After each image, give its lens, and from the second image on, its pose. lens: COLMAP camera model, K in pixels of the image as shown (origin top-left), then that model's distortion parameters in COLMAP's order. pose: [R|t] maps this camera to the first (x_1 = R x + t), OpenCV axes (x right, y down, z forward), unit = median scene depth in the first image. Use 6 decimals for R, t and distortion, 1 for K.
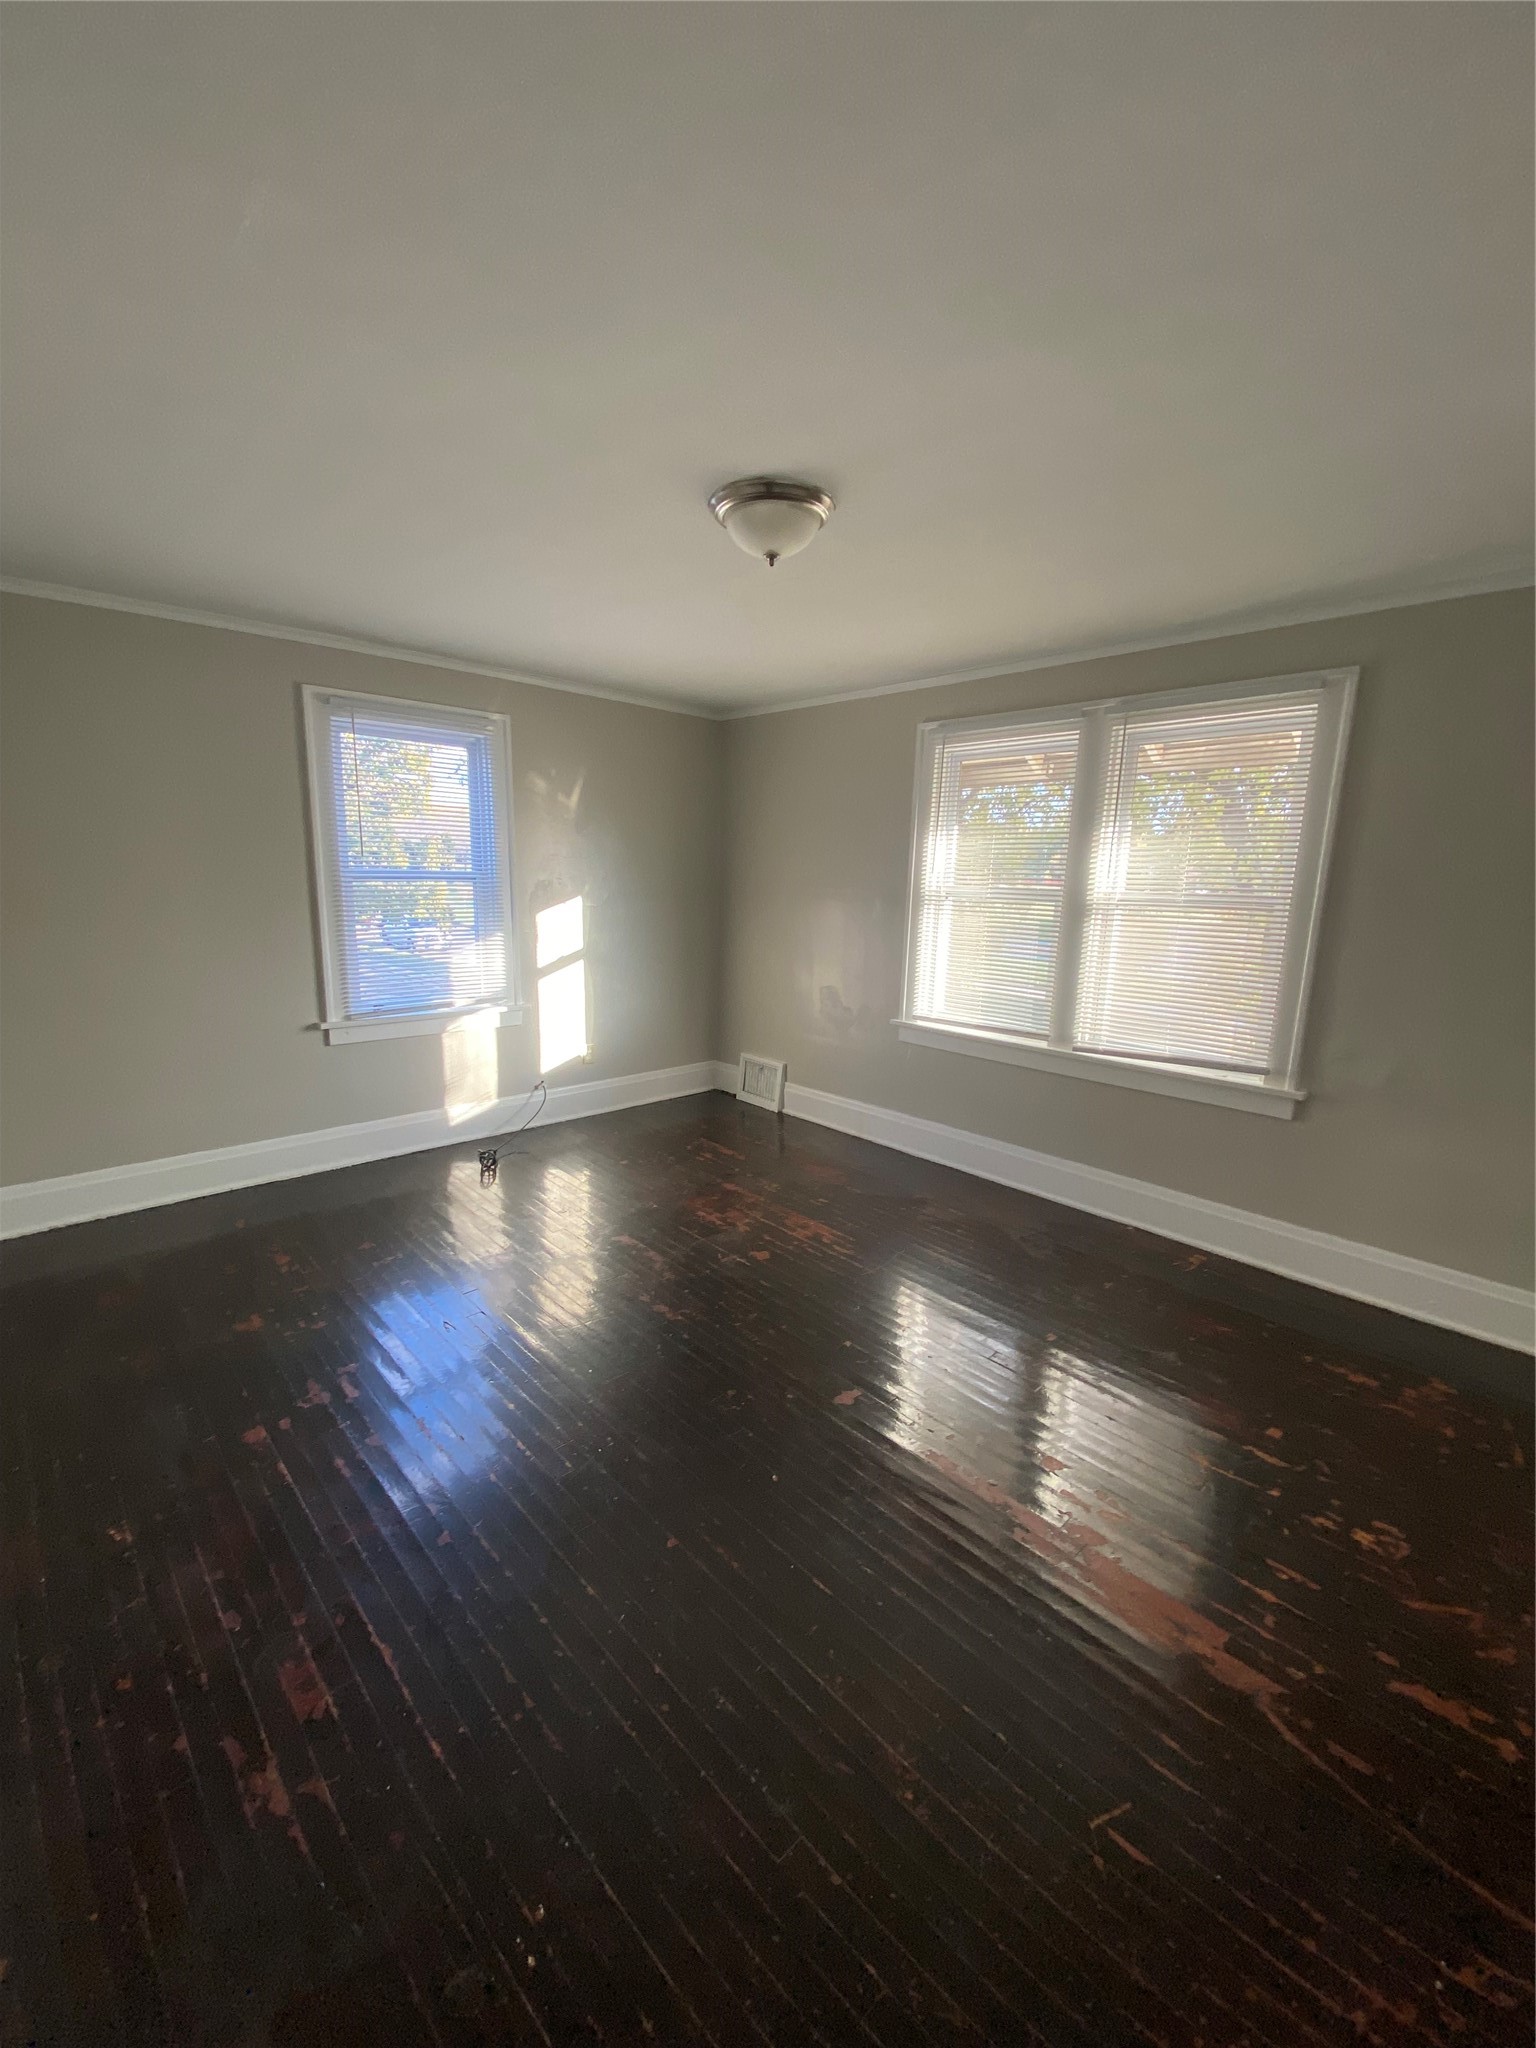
lens RADIAL K [[828.3, 0, 768.0], [0, 828.3, 1024.0], [0, 0, 1]] dist [0.003033, -0.000013]
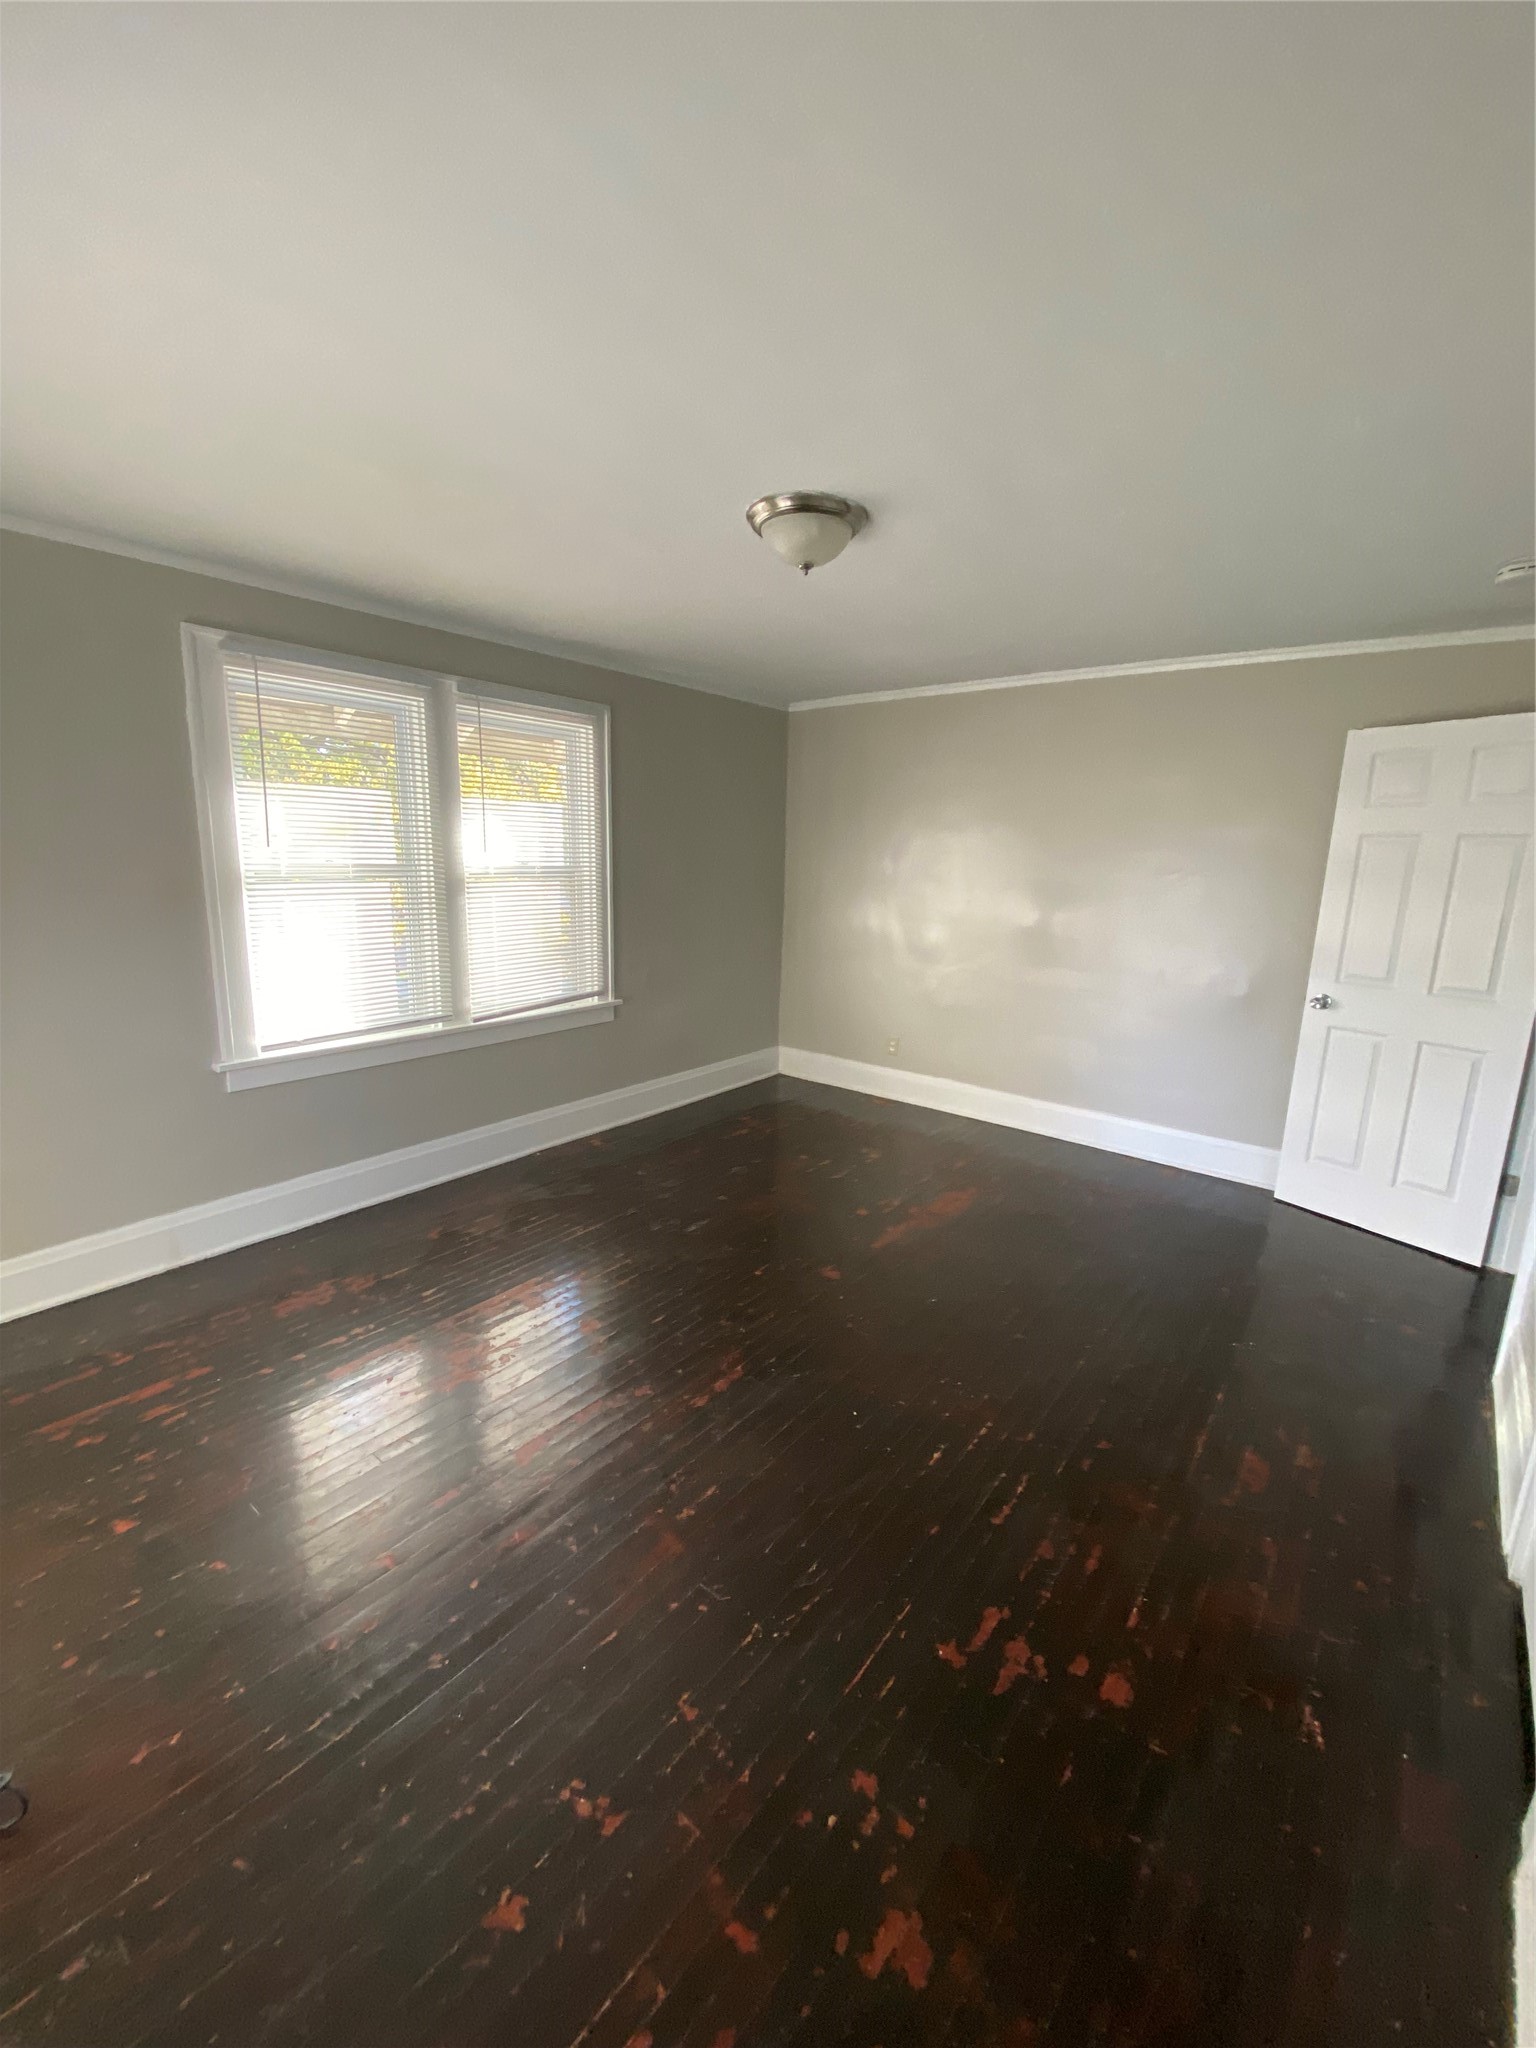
lens RADIAL K [[828.3, 0, 768.0], [0, 828.3, 1024.0], [0, 0, 1]] dist [0.003033, -0.000013]
pose [[-0.141148, -0.227144, 0.963578, -0.733641], [0.157730, 0.955730, 0.248399, -0.178338], [-0.977343, 0.187046, -0.099072, 0.815148]]
